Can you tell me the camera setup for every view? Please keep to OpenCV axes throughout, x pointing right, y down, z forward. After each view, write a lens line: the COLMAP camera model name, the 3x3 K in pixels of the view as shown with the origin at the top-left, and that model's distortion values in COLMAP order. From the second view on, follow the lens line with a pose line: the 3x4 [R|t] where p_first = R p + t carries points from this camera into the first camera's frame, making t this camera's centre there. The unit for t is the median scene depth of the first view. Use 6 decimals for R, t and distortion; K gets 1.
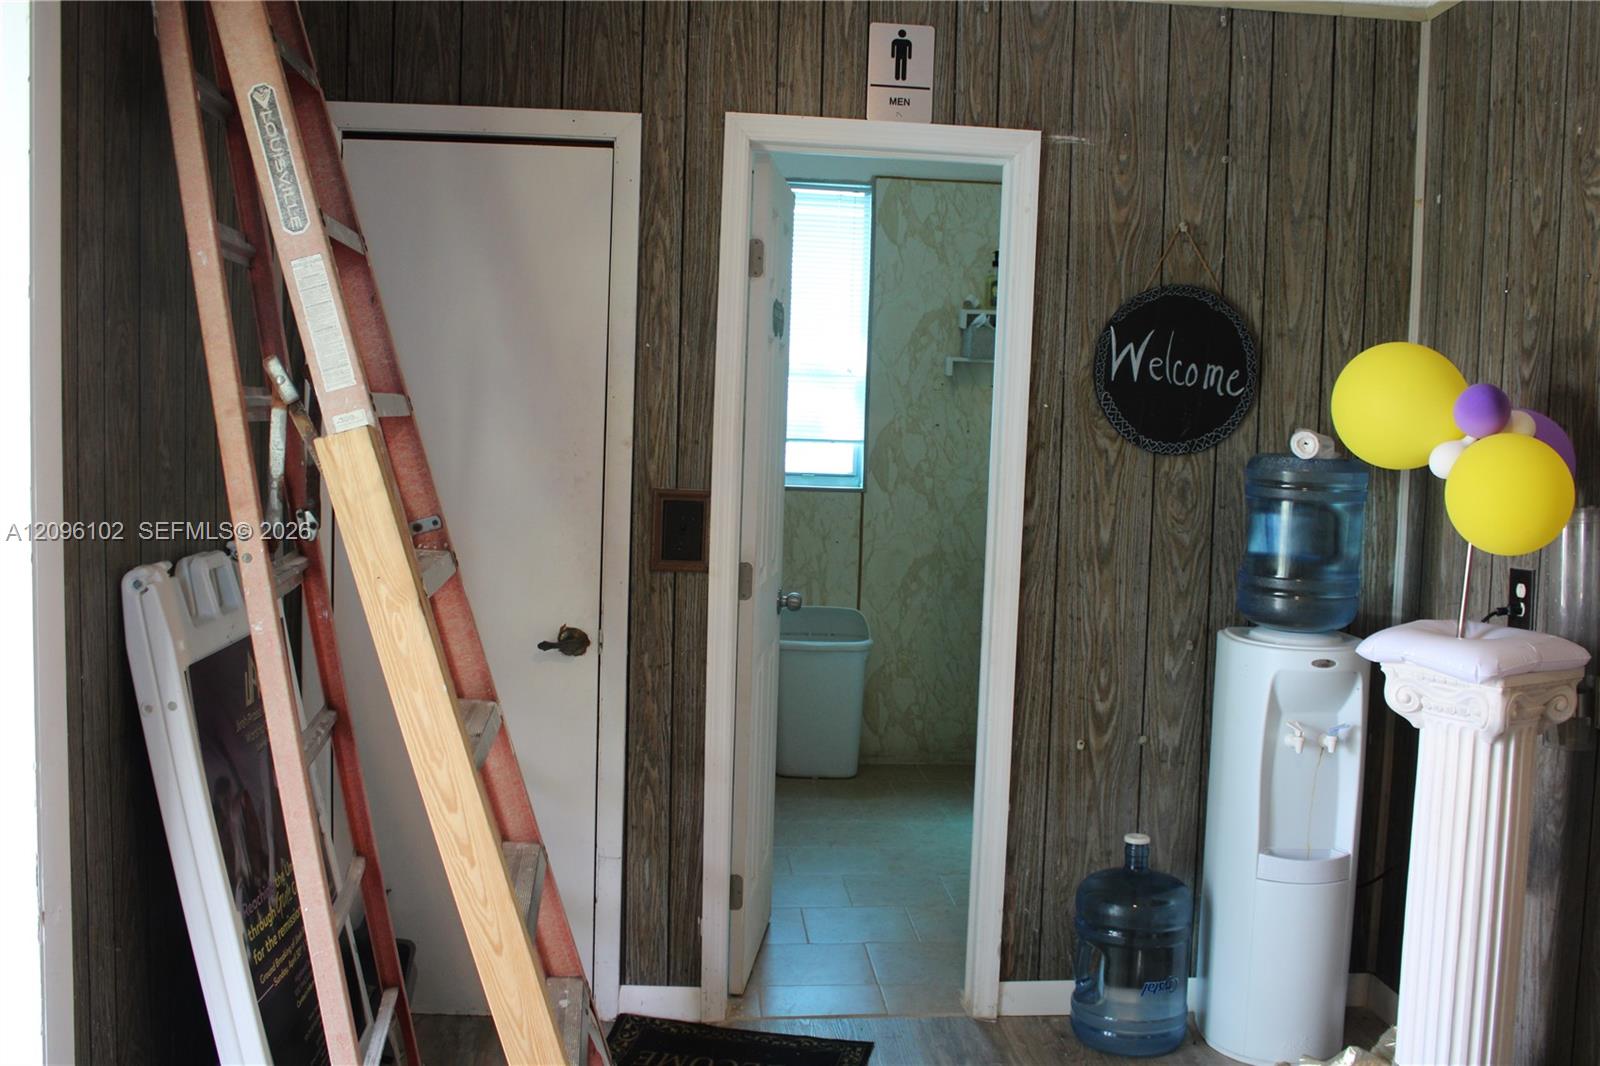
lens RADIAL K [[1450.2, 0, 797.5], [0, 1450.2, 535.0], [0, 0, 1]] dist [-0.086084, 0.000000]
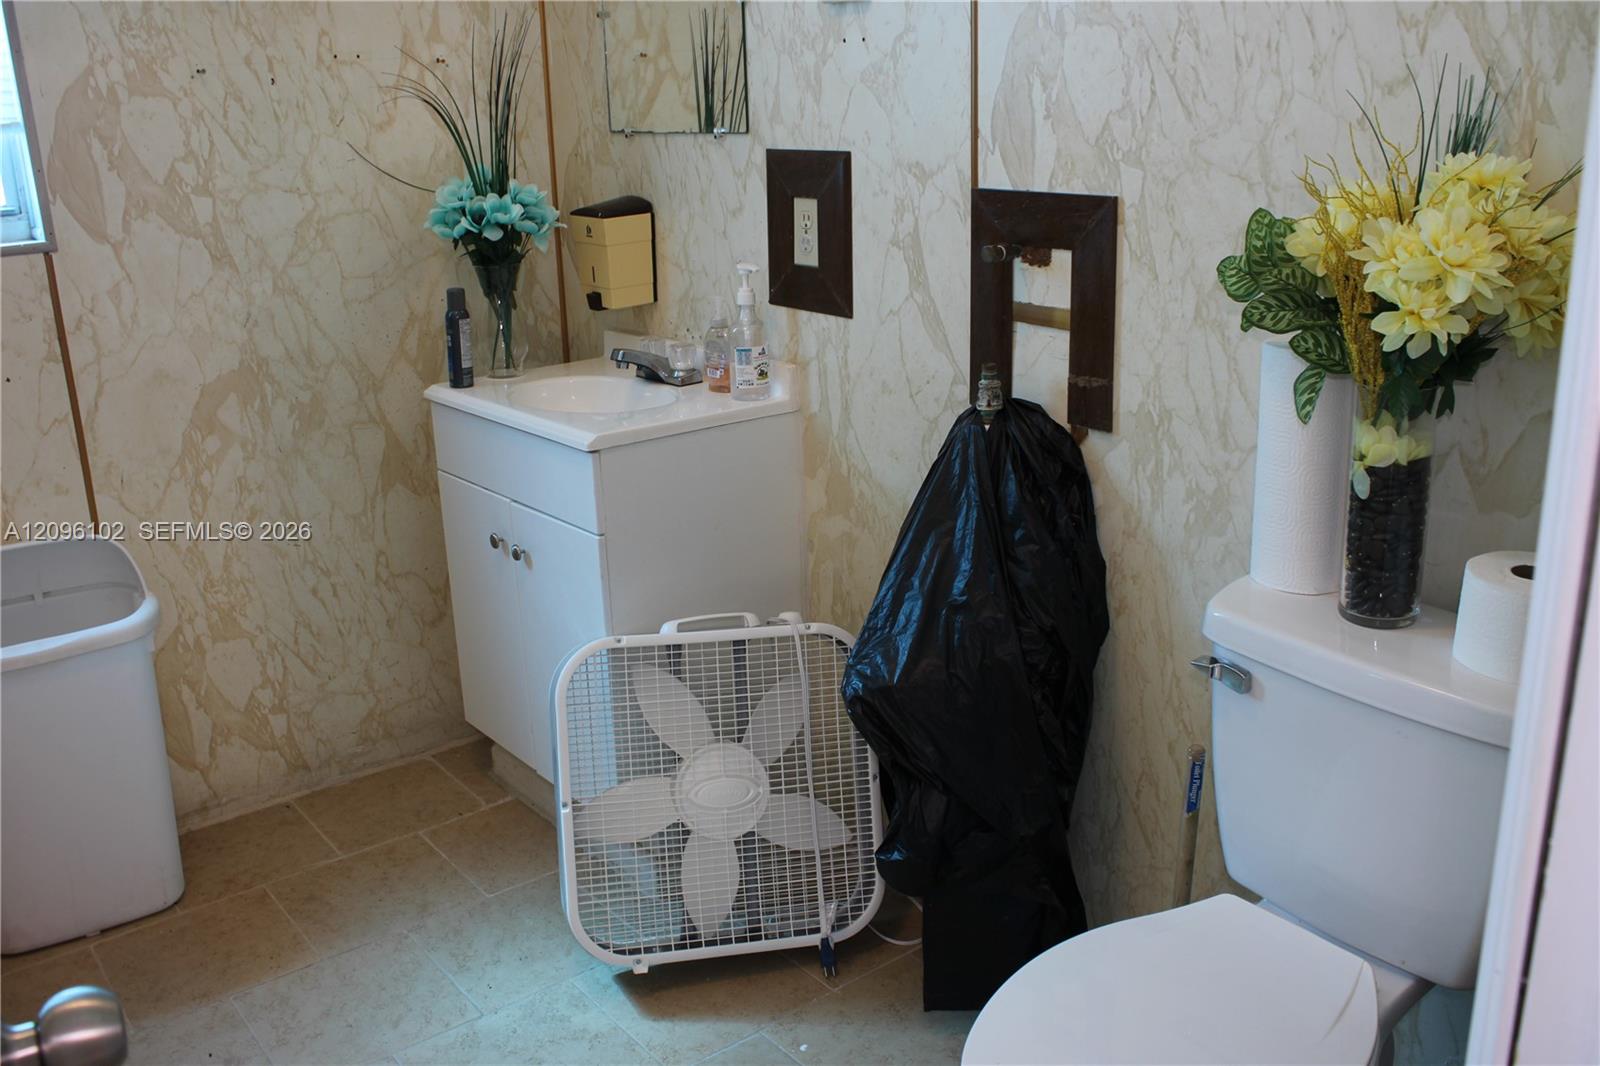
lens RADIAL K [[1450.2, 0, 802.8], [0, 1450.2, 542.2], [0, 0, 1]] dist [-0.086084, 0.000000]
pose [[0.829168, -0.223681, 0.512295, -0.001608], [0.079810, 0.954433, 0.287554, -0.048825], [-0.553272, -0.197545, 0.809238, 0.532147]]
